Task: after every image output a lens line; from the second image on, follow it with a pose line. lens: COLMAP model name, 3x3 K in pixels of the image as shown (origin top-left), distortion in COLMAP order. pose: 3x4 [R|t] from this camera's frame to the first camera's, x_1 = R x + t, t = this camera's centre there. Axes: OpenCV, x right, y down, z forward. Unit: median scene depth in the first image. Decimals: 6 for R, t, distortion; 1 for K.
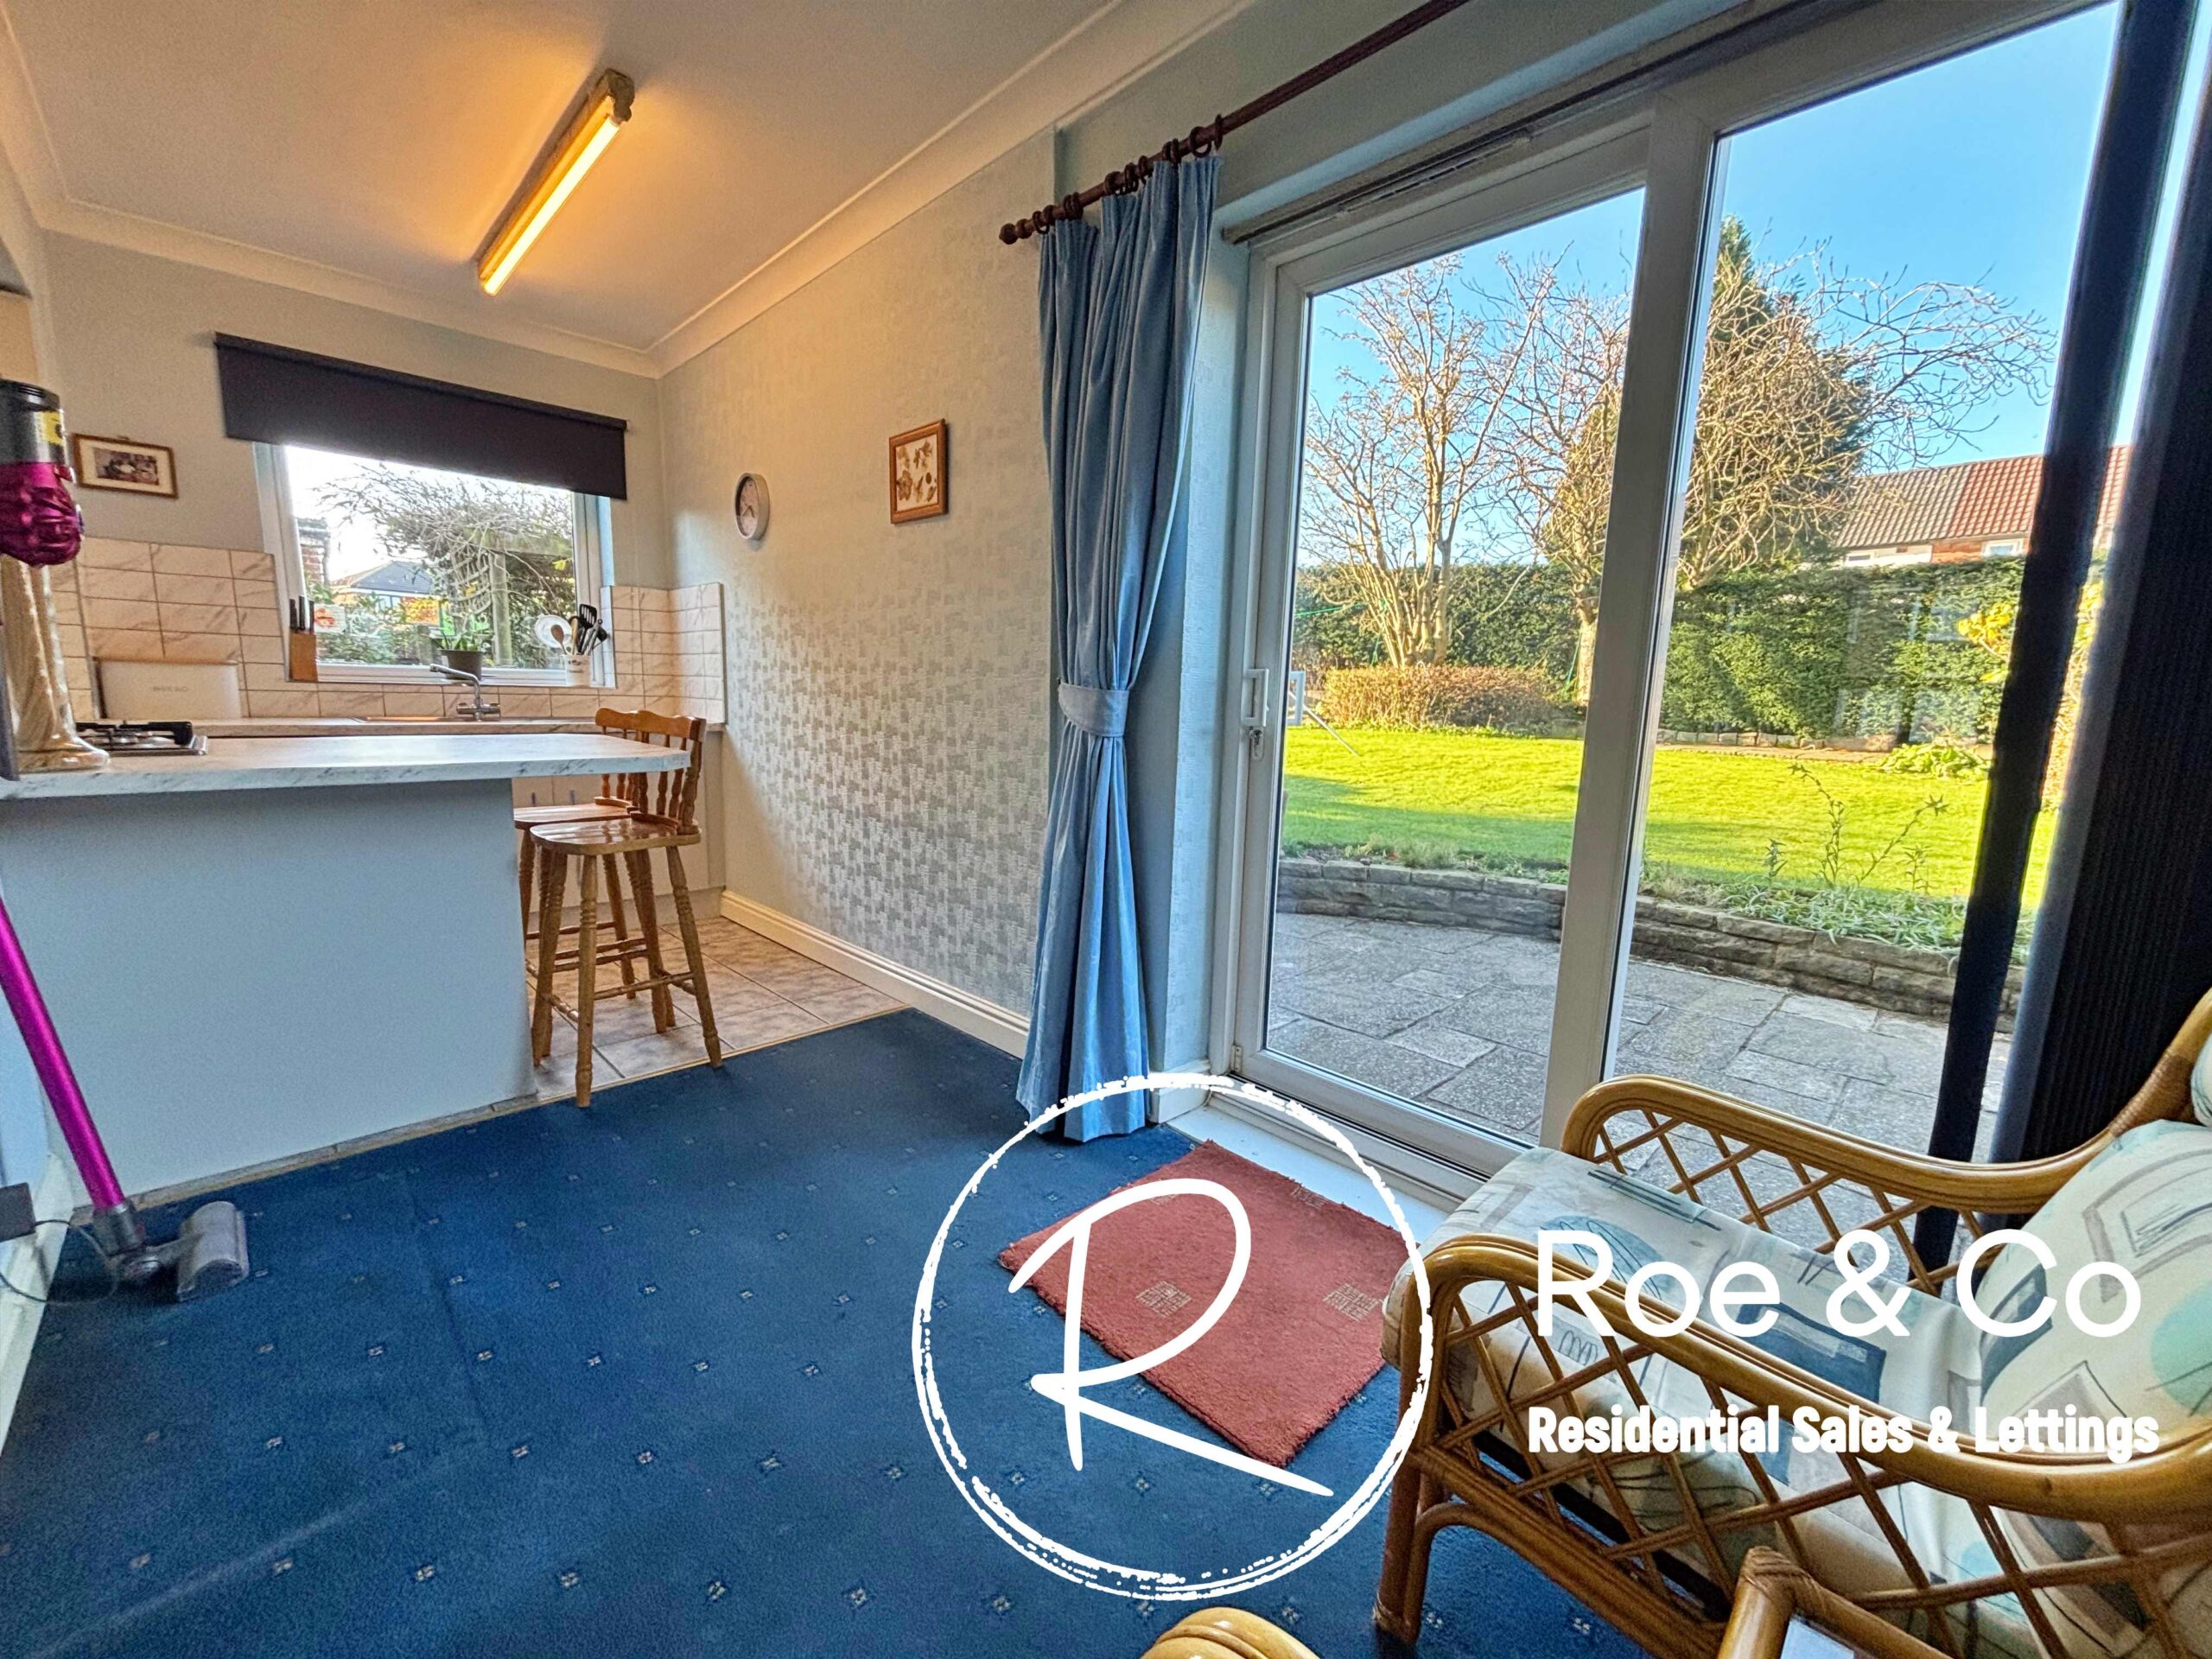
lens RADIAL K [[888.3, 0, 1110.9], [0, 888.3, 833.0], [0, 0, 1]] dist [0.000310, 0.000084]
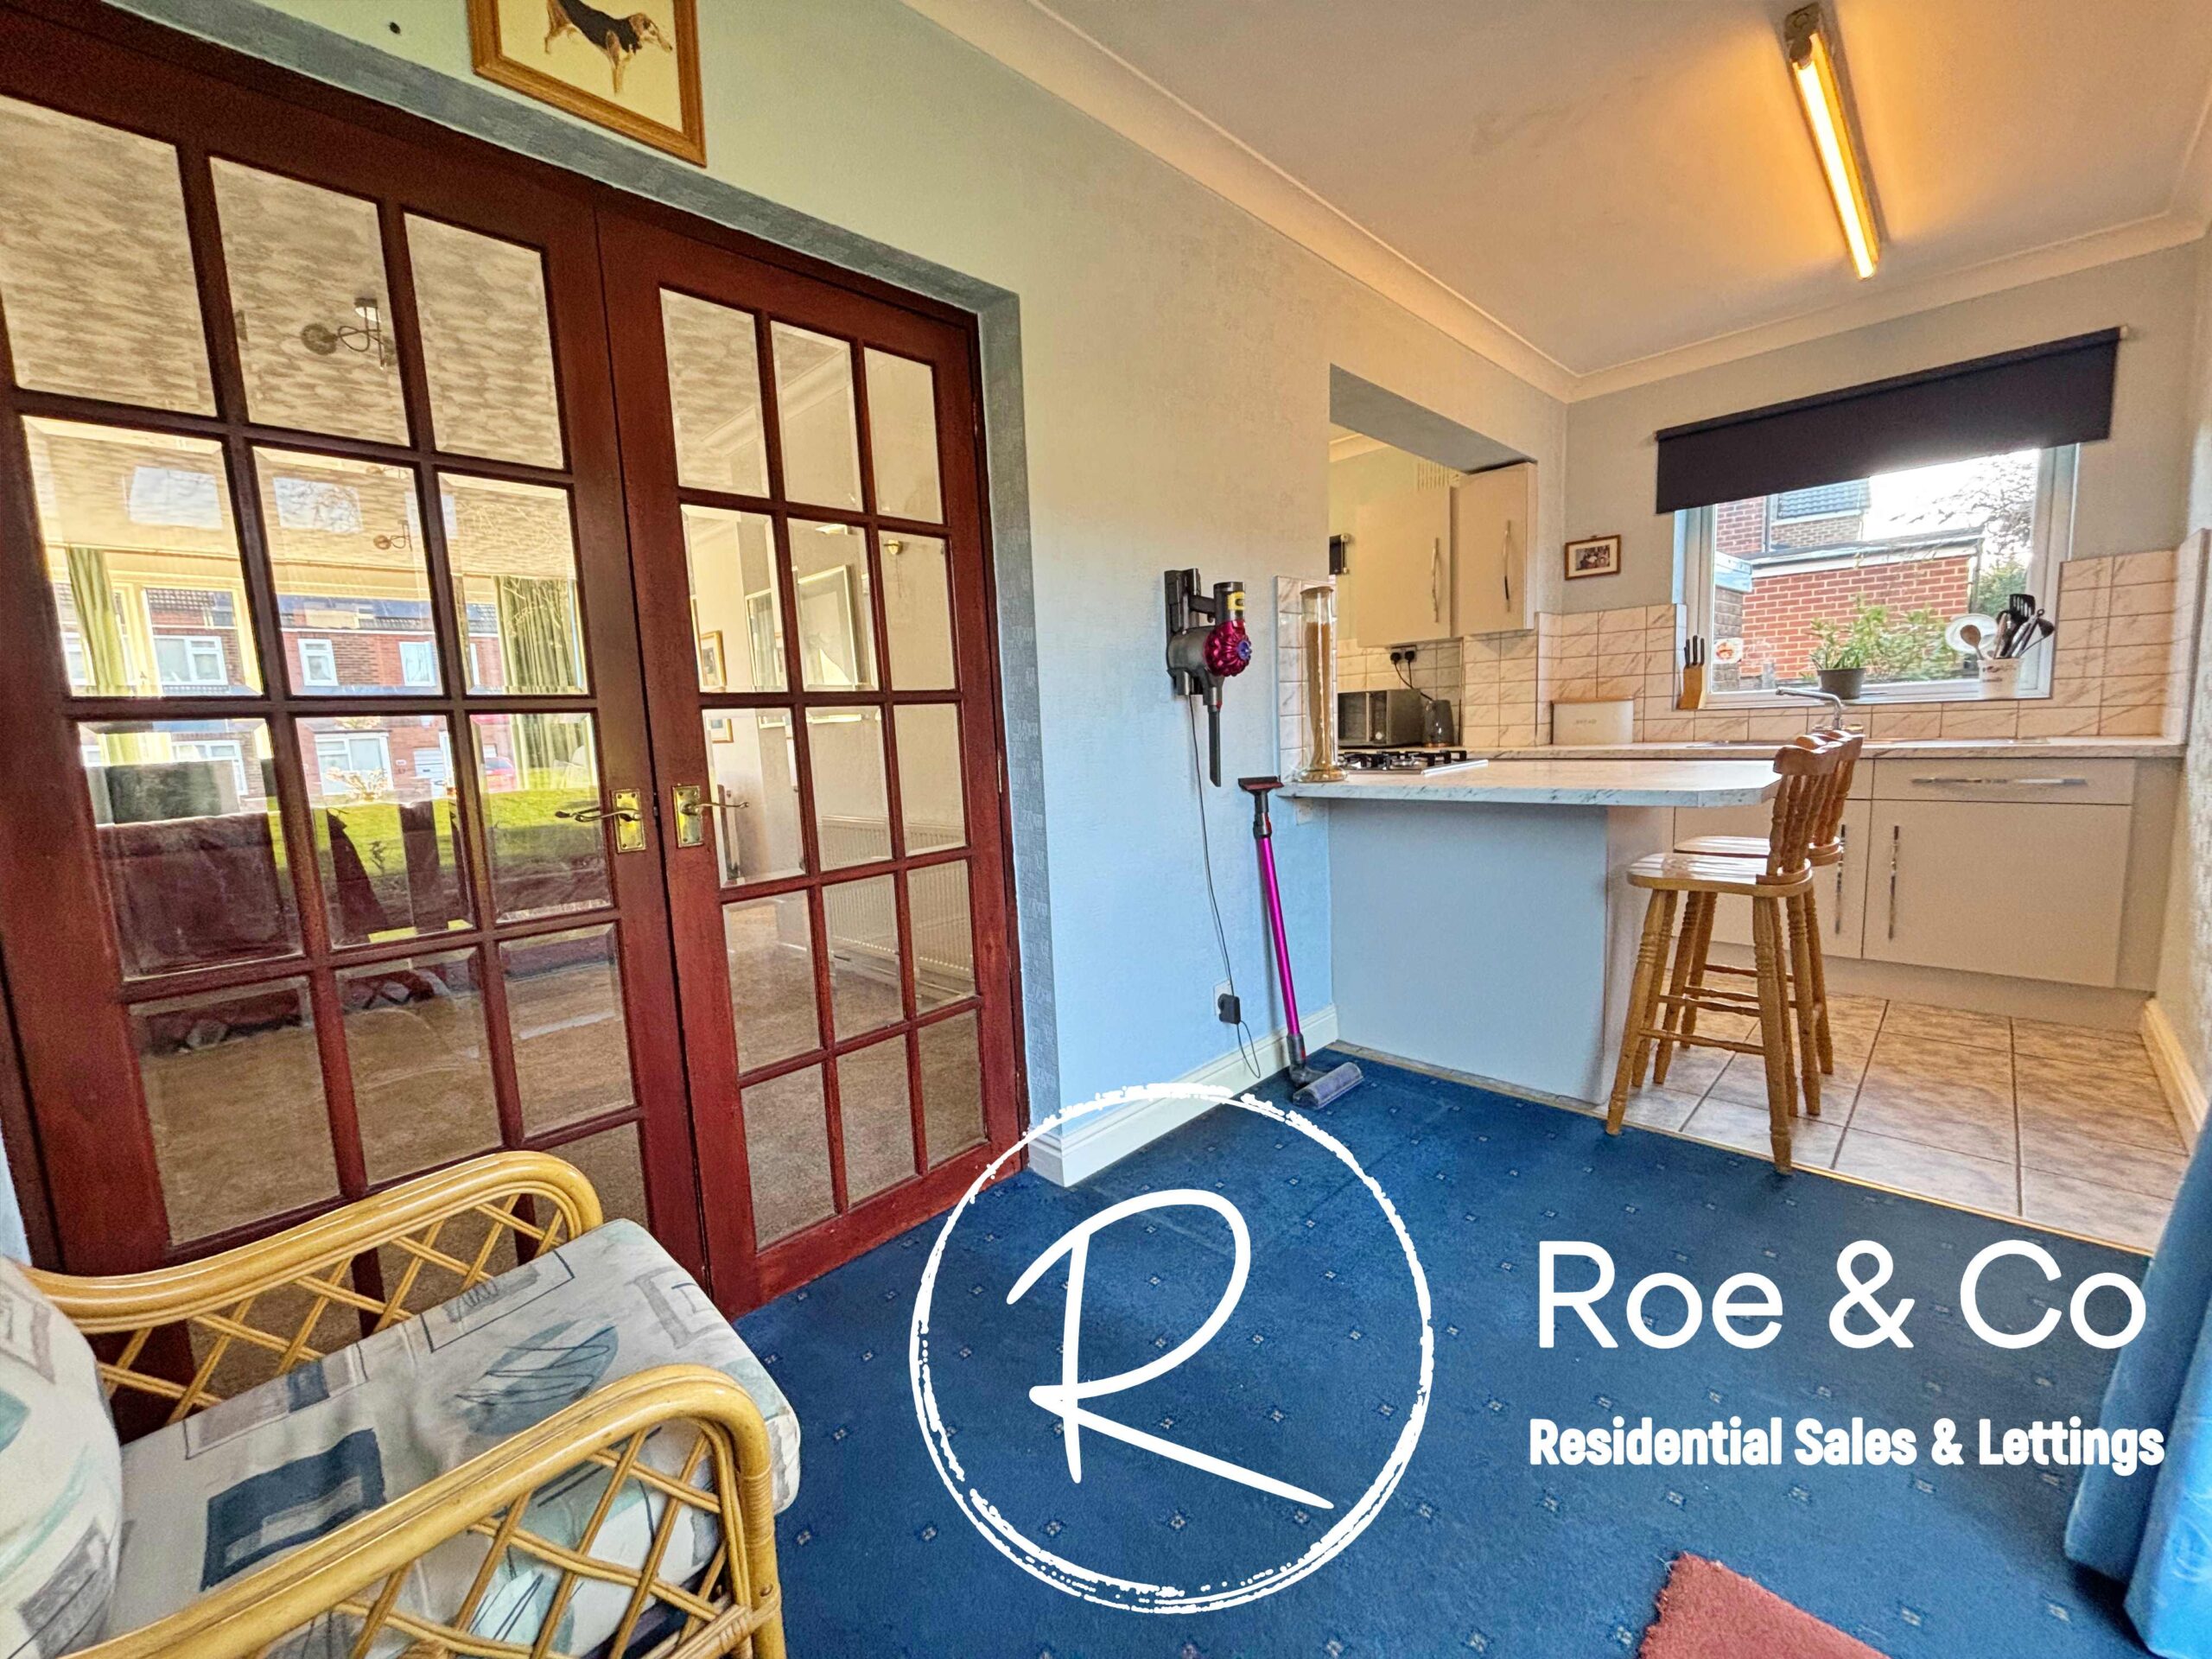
lens RADIAL K [[902.7, 0, 1106.0], [0, 902.7, 829.5], [0, 0, 1]] dist [-0.000585, -0.000025]
pose [[0.017329, 0.092975, -0.995518, 0.274977], [-0.111678, 0.989617, 0.090480, -0.044093], [0.993593, 0.109609, 0.027532, 0.266551]]
